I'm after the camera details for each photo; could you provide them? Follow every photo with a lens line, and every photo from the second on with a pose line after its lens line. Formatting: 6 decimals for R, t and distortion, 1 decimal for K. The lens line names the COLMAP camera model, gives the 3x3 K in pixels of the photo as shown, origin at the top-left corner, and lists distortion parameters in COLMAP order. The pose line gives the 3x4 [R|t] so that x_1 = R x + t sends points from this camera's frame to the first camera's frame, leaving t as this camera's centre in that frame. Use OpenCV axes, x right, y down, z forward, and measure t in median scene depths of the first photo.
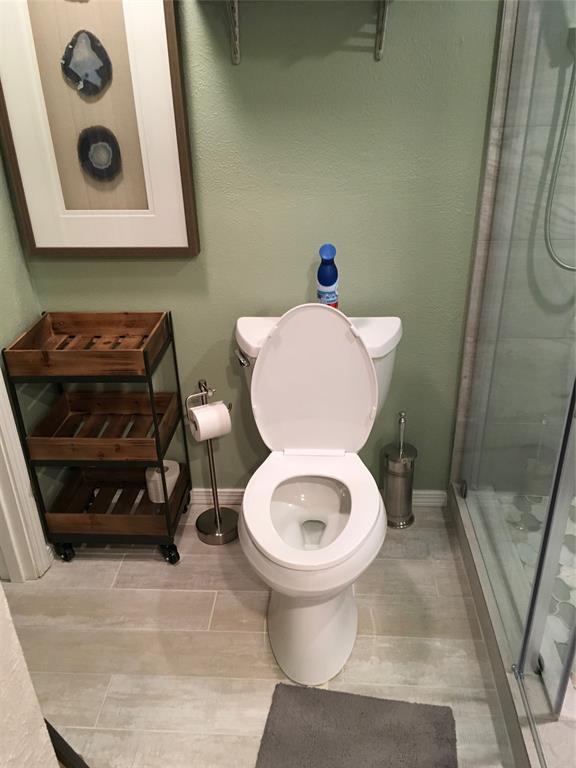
lens RADIAL K [[645.0, 0, 286.7], [0, 645.0, 386.3], [0, 0, 1]] dist [0.053824, -0.071412]
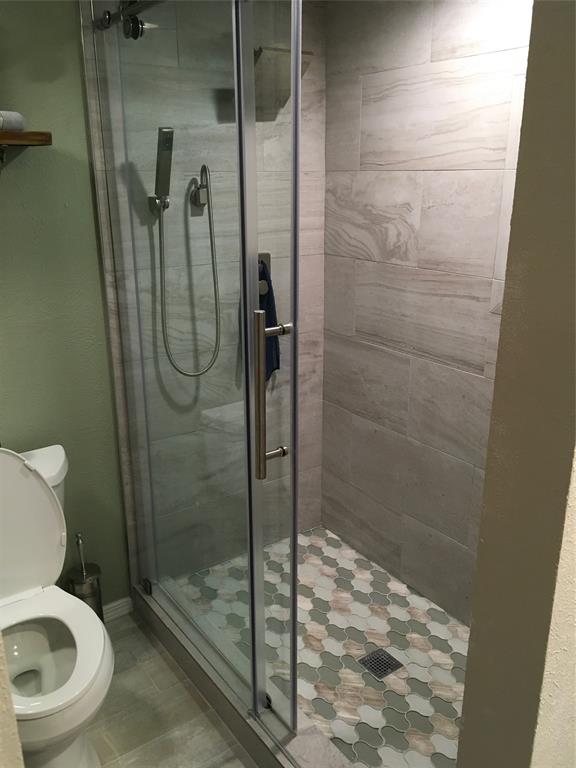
lens RADIAL K [[645.0, 0, 287.6], [0, 645.0, 383.7], [0, 0, 1]] dist [0.053824, -0.071412]
pose [[0.770836, -0.169798, 0.613987, -0.180341], [0.281811, 0.955275, -0.089621, -0.001676], [-0.571309, 0.242112, 0.784211, -0.070857]]
